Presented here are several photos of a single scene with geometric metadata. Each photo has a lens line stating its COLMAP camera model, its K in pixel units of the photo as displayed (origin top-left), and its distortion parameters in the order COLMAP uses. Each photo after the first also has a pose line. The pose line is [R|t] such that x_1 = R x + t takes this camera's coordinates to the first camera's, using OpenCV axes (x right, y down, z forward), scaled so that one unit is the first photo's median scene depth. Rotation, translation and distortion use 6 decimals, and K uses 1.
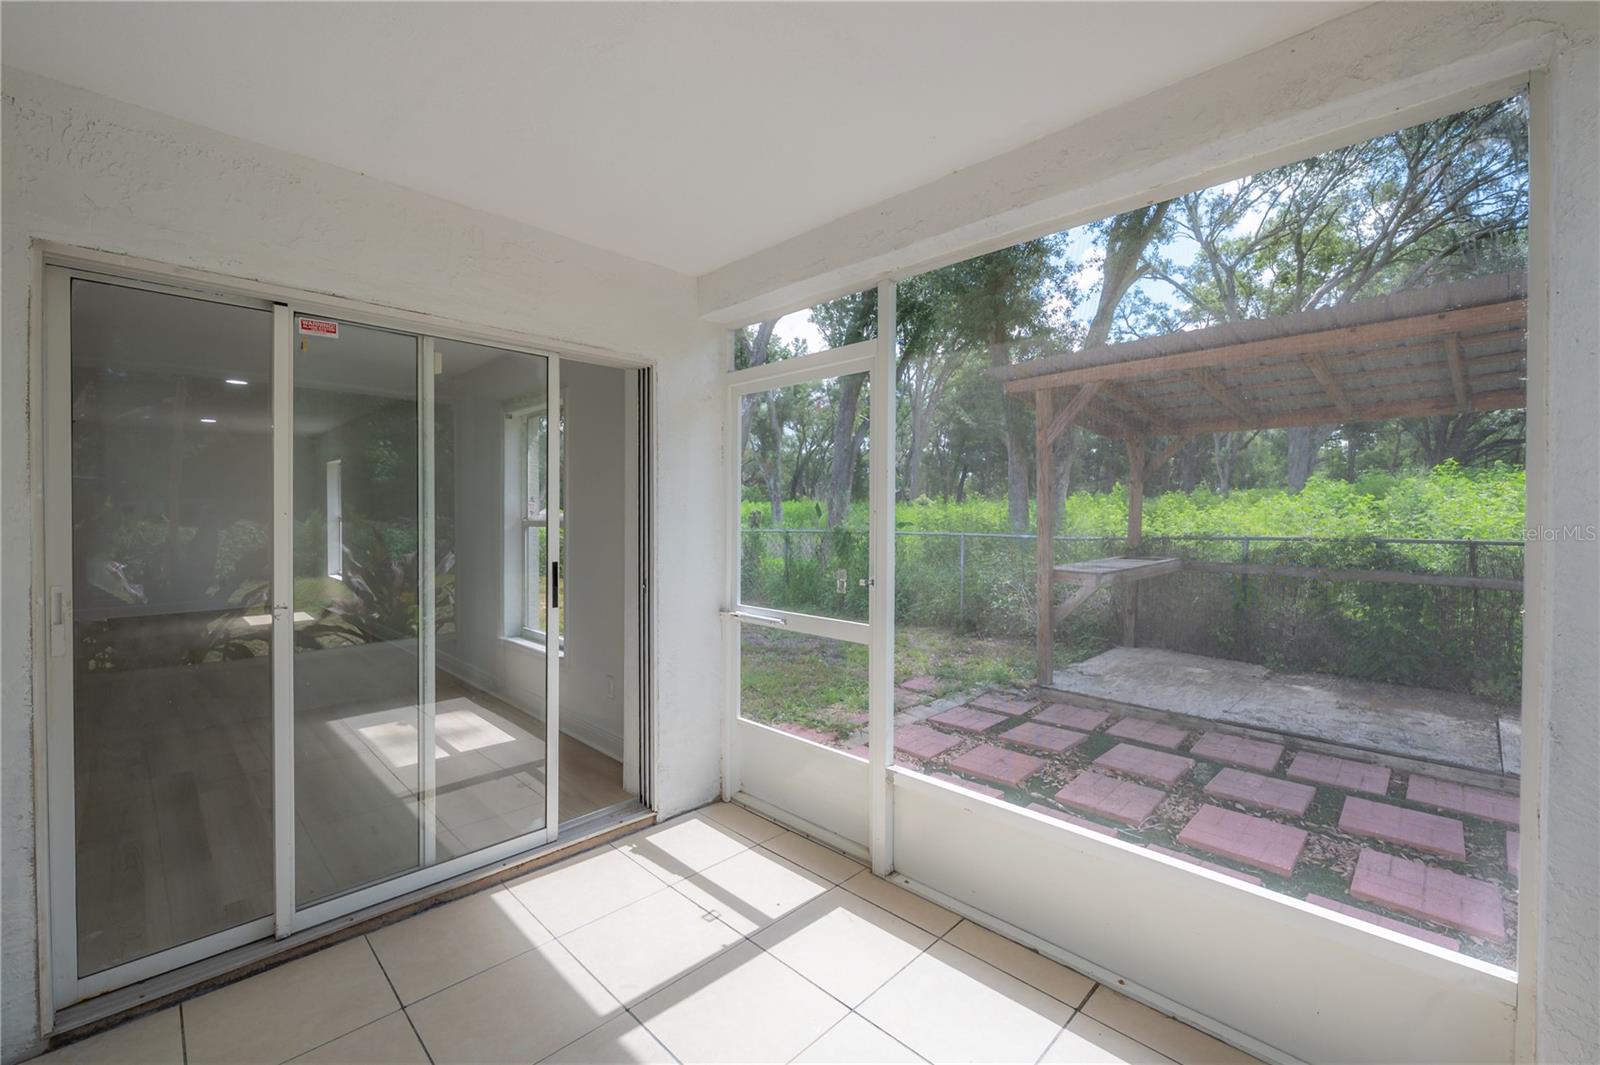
lens RADIAL K [[639.7, 0, 785.9], [0, 639.7, 525.9], [0, 0, 1]] dist [-0.005642, 0.000420]
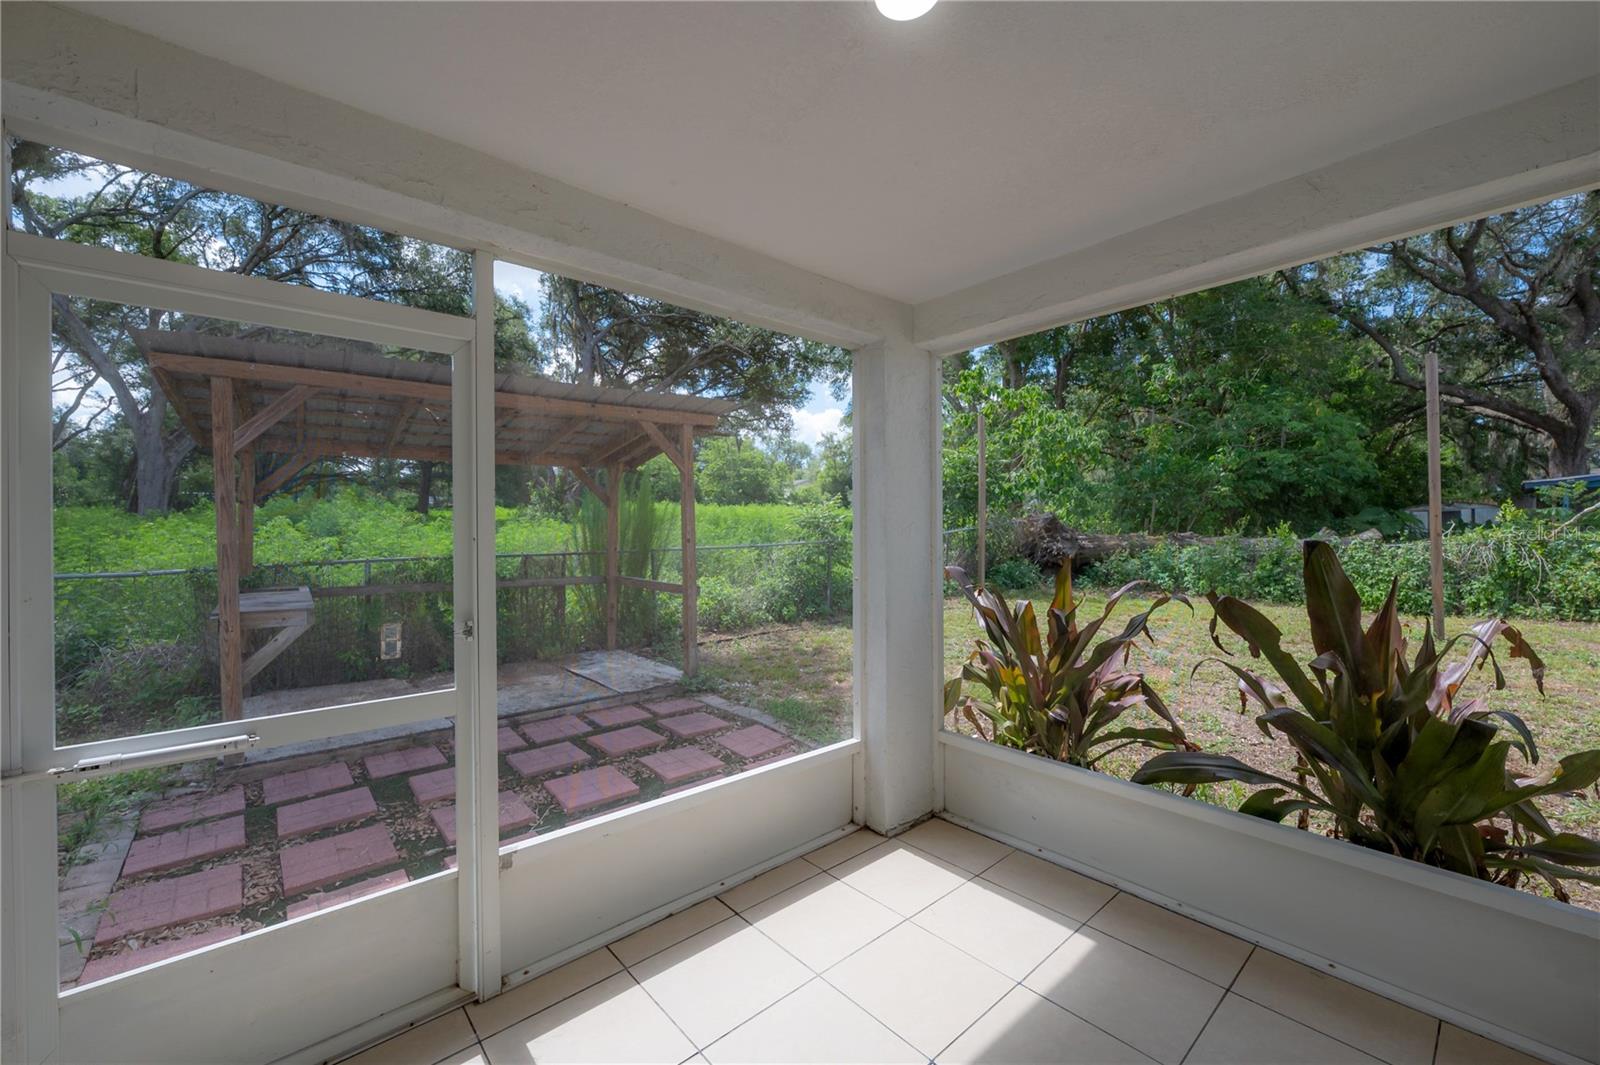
lens RADIAL K [[639.7, 0, 786.3], [0, 639.7, 540.7], [0, 0, 1]] dist [-0.005642, 0.000420]
pose [[0.066843, -0.013341, 0.997674, -0.370153], [0.024958, 0.999620, 0.011694, -0.011966], [-0.997451, 0.024118, 0.067151, 0.344169]]
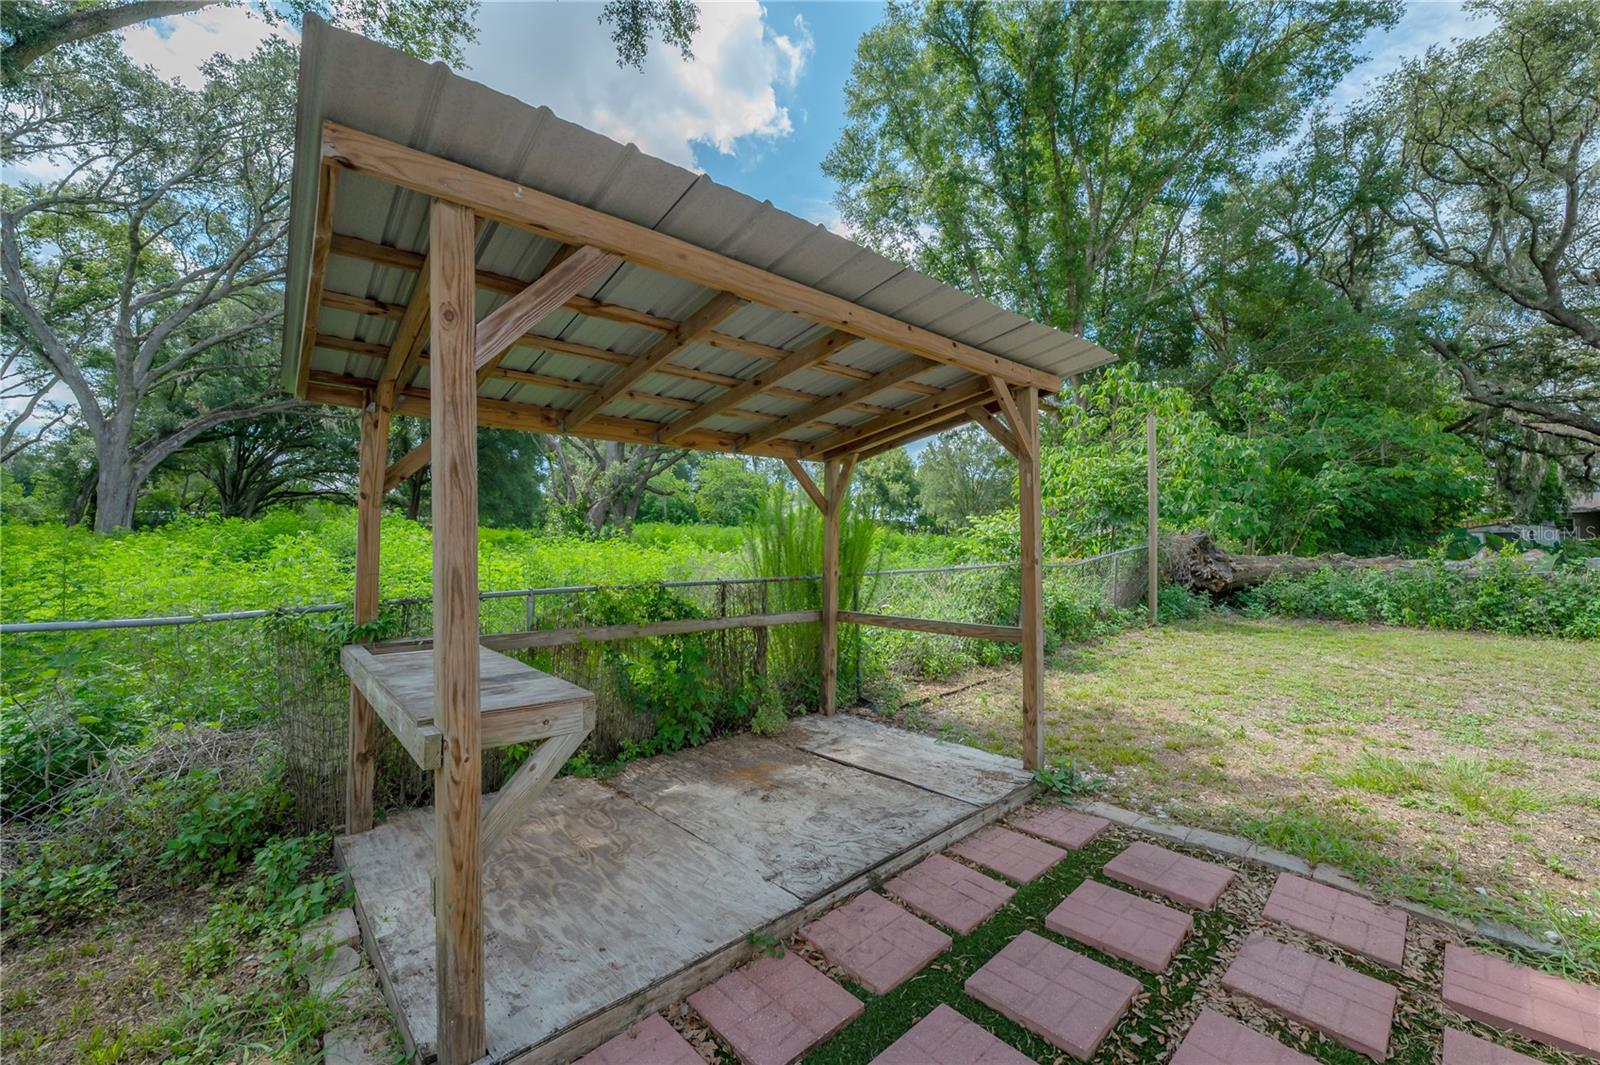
lens RADIAL K [[639.7, 0, 798.0], [0, 639.7, 537.2], [0, 0, 1]] dist [-0.005642, 0.000420]
pose [[0.019240, 0.026608, 0.999461, 0.069857], [0.023869, 0.999349, -0.027065, -0.019240], [-0.999530, 0.024377, 0.018593, 0.970797]]
